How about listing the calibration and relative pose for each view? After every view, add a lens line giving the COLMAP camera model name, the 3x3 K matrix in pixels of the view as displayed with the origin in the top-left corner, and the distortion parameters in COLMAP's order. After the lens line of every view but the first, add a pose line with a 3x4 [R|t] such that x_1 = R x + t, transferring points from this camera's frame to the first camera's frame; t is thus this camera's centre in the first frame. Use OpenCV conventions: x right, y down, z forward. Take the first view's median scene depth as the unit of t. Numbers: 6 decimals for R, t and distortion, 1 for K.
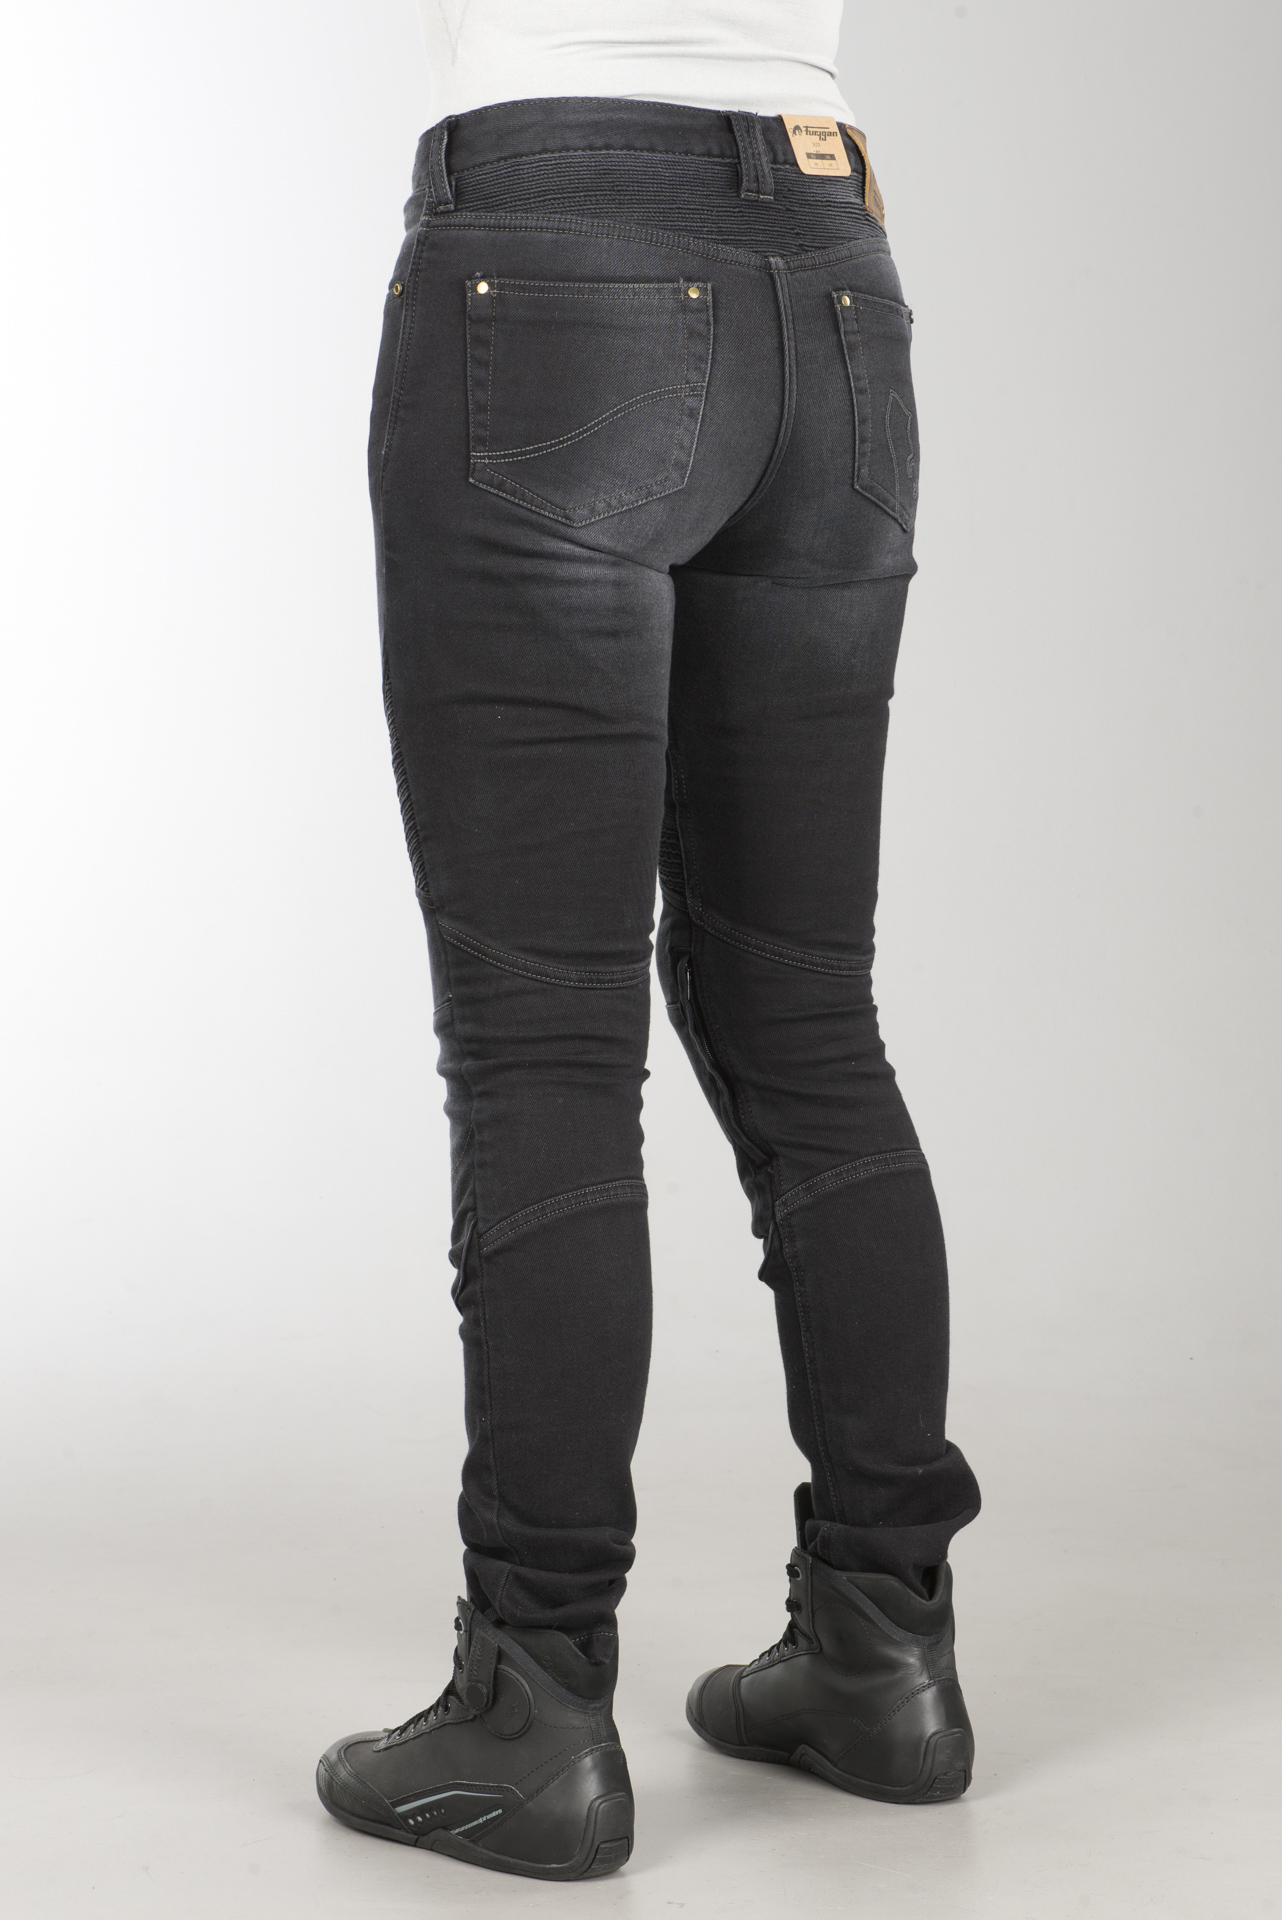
lens RADIAL K [[3979.9, 0, 641.0], [0, 3979.9, 960.0], [0, 0, 1]] dist [0.289863, 0.125297]
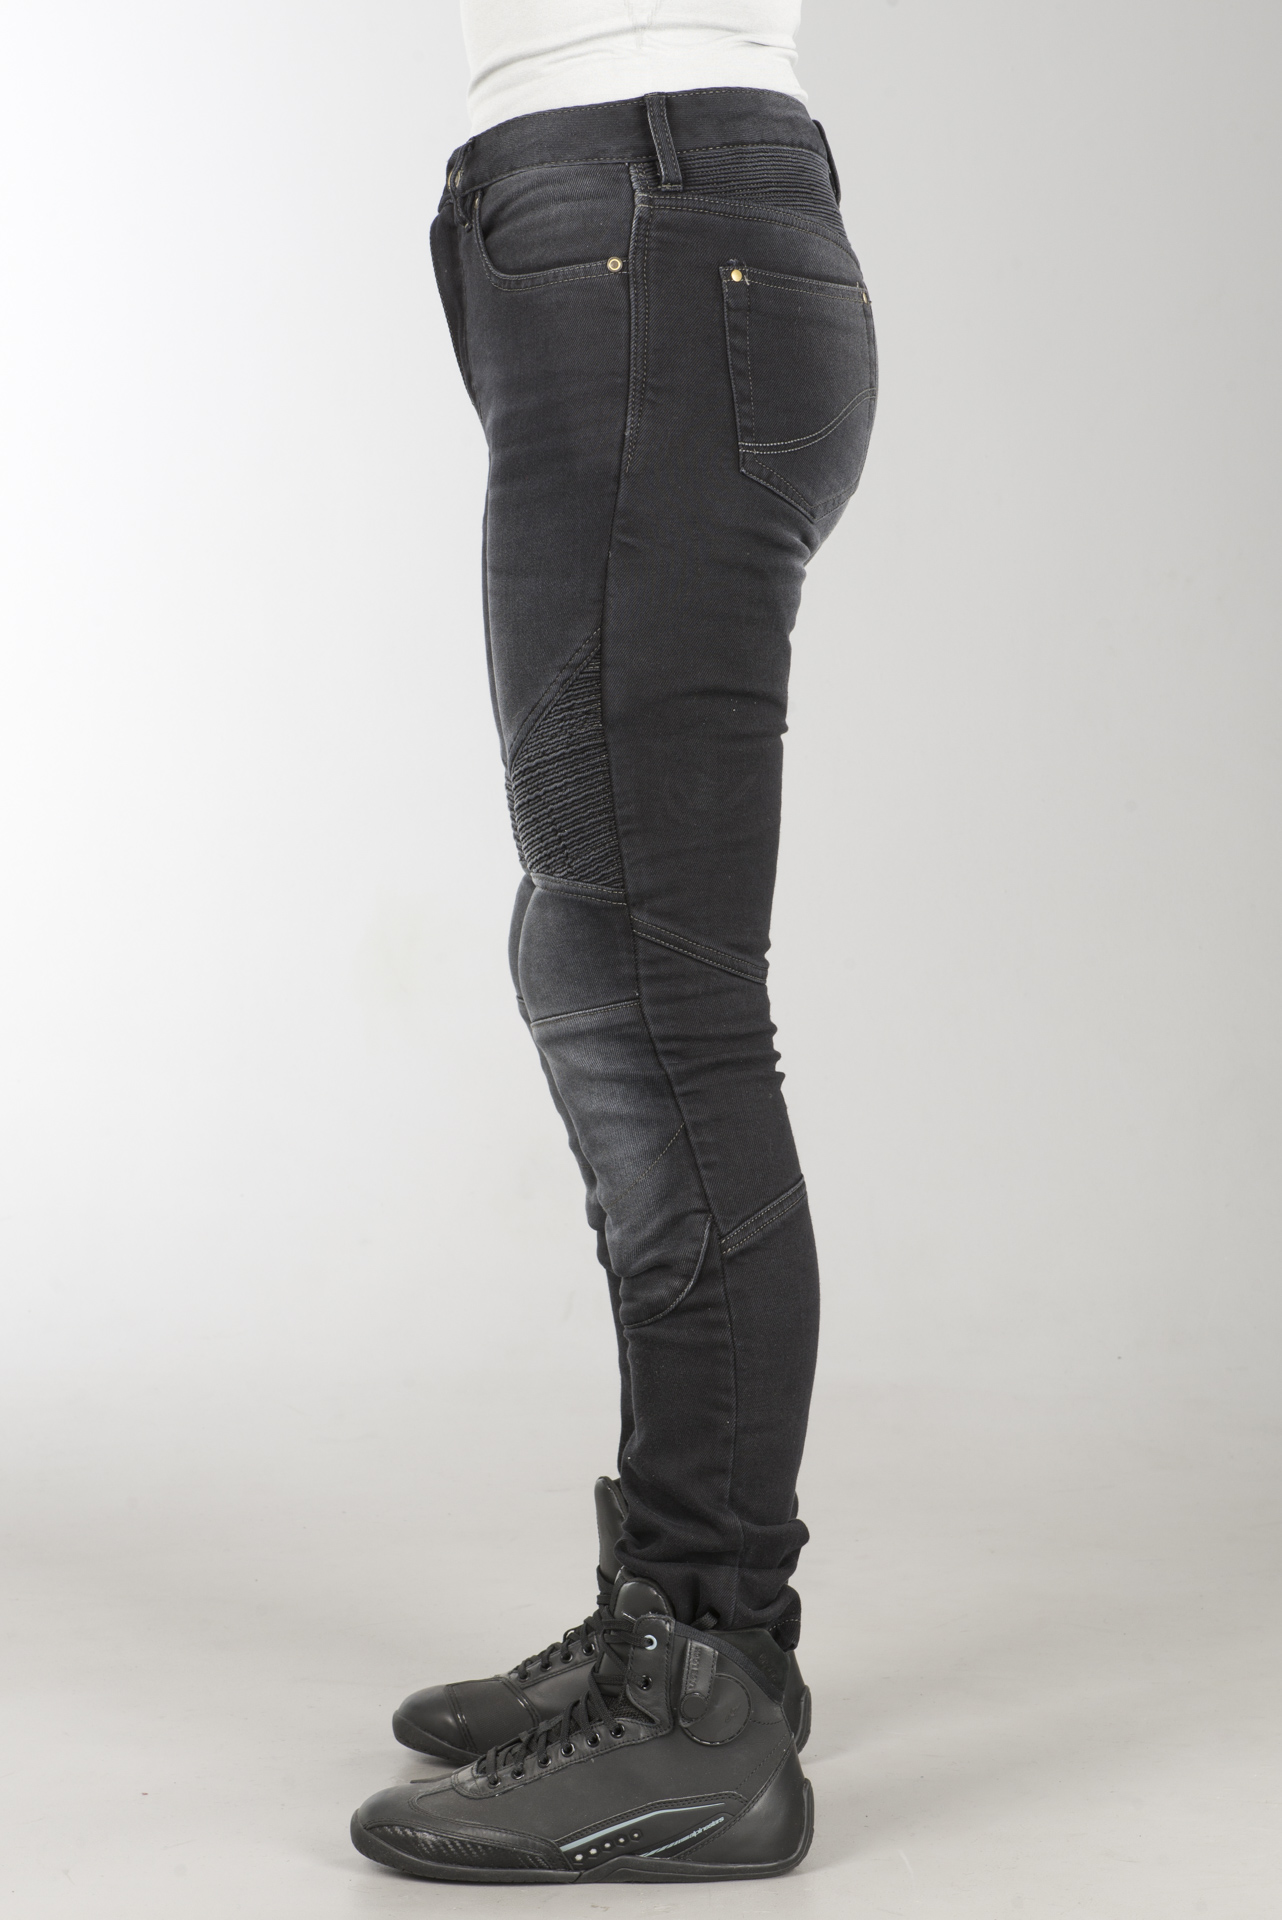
lens RADIAL K [[3979.9, 0, 641.0], [0, 3979.9, 960.0], [0, 0, 1]] dist [0.289863, 0.125297]
pose [[0.784578, -0.010340, 0.619944, -0.667125], [0.007035, 0.999945, 0.007775, -0.007090], [-0.619991, -0.001739, 0.784607, 0.239041]]
